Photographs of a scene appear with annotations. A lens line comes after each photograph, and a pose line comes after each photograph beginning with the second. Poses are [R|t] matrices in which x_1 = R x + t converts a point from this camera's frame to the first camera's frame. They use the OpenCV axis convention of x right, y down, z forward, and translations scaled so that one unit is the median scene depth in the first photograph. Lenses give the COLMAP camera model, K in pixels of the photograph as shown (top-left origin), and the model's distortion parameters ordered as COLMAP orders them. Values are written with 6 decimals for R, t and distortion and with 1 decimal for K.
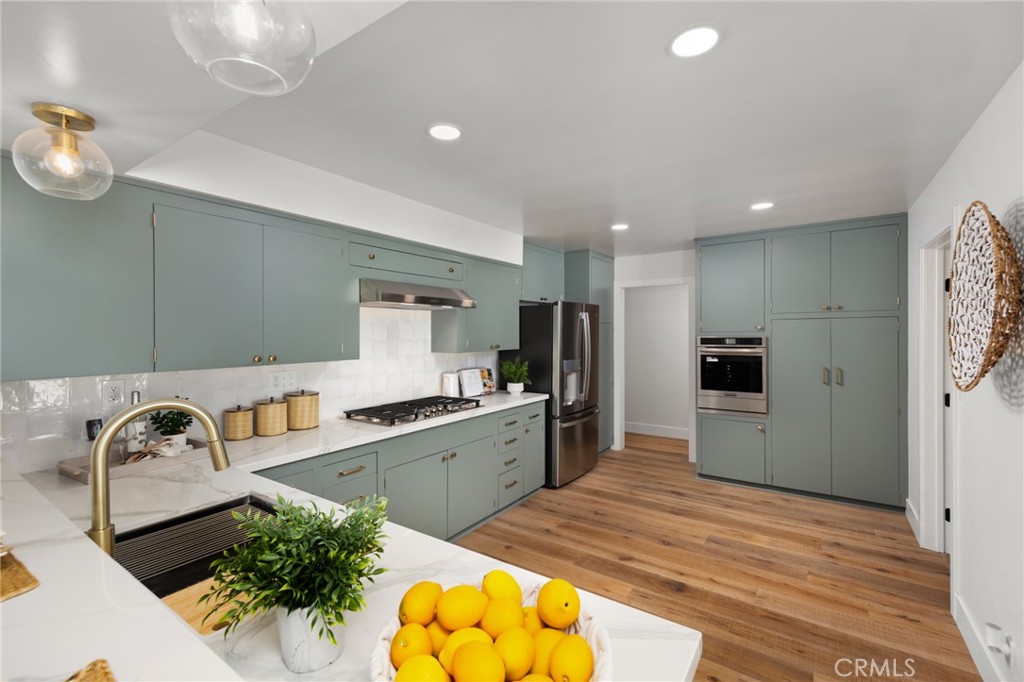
lens RADIAL K [[431.8, 0, 515.8], [0, 431.8, 335.8], [0, 0, 1]] dist [0.001827, -0.000005]
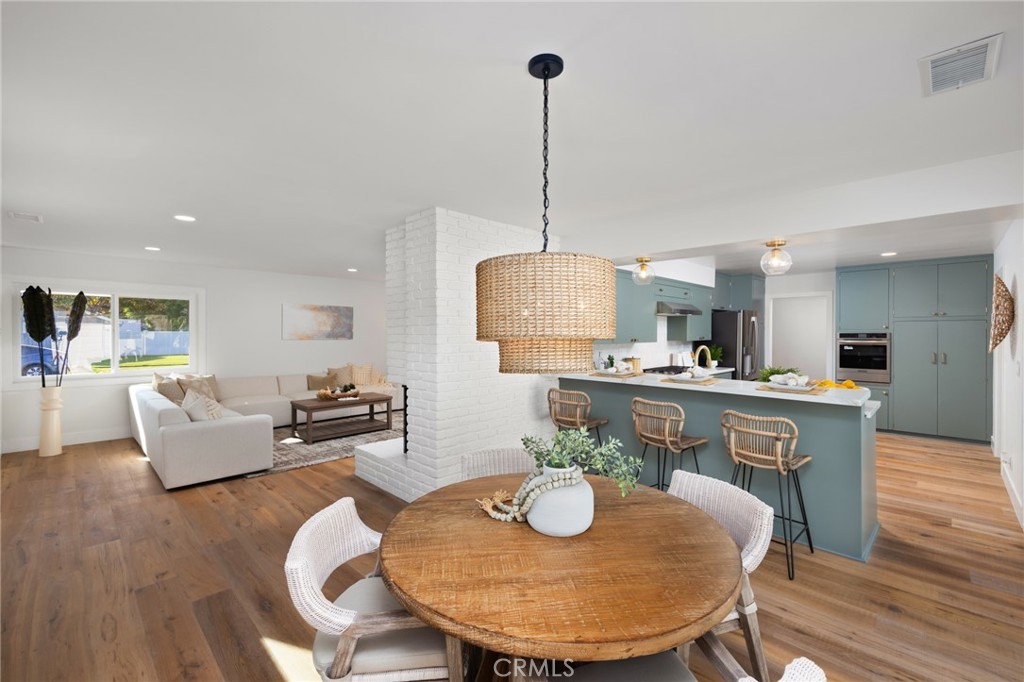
lens RADIAL K [[431.8, 0, 515.8], [0, 431.8, 335.8], [0, 0, 1]] dist [0.001827, -0.000005]
pose [[0.984324, 0.005779, -0.176272, -0.442109], [-0.005270, 0.999980, 0.003353, 0.015029], [0.176288, -0.002371, 0.984336, -0.721317]]
